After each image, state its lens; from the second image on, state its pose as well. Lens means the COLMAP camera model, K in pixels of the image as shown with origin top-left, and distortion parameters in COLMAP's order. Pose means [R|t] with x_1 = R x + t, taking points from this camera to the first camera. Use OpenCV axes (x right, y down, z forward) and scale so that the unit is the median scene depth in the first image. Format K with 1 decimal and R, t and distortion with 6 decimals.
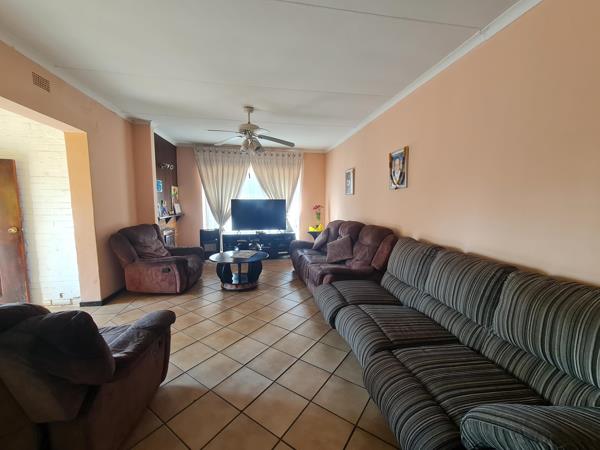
lens RADIAL K [[244.7, 0, 300.0], [0, 244.7, 225.0], [0, 0, 1]] dist [-0.000609, -0.000199]
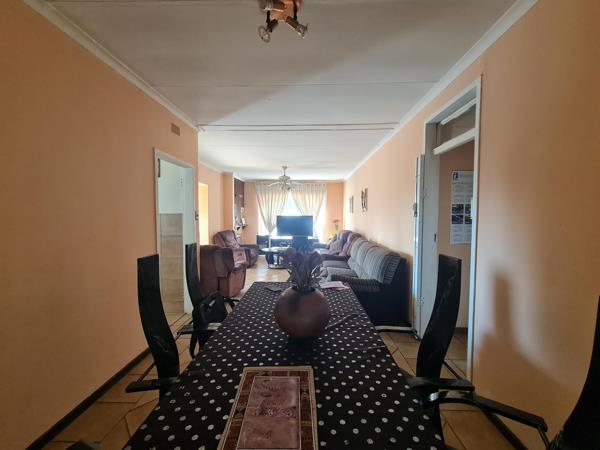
lens RADIAL K [[244.7, 0, 300.0], [0, 244.7, 225.0], [0, 0, 1]] dist [-0.000609, -0.000199]
pose [[0.978865, 0.009469, -0.204287, 0.174519], [-0.020874, 0.998337, -0.053743, 0.032763], [0.203439, 0.056872, 0.977435, -0.461011]]
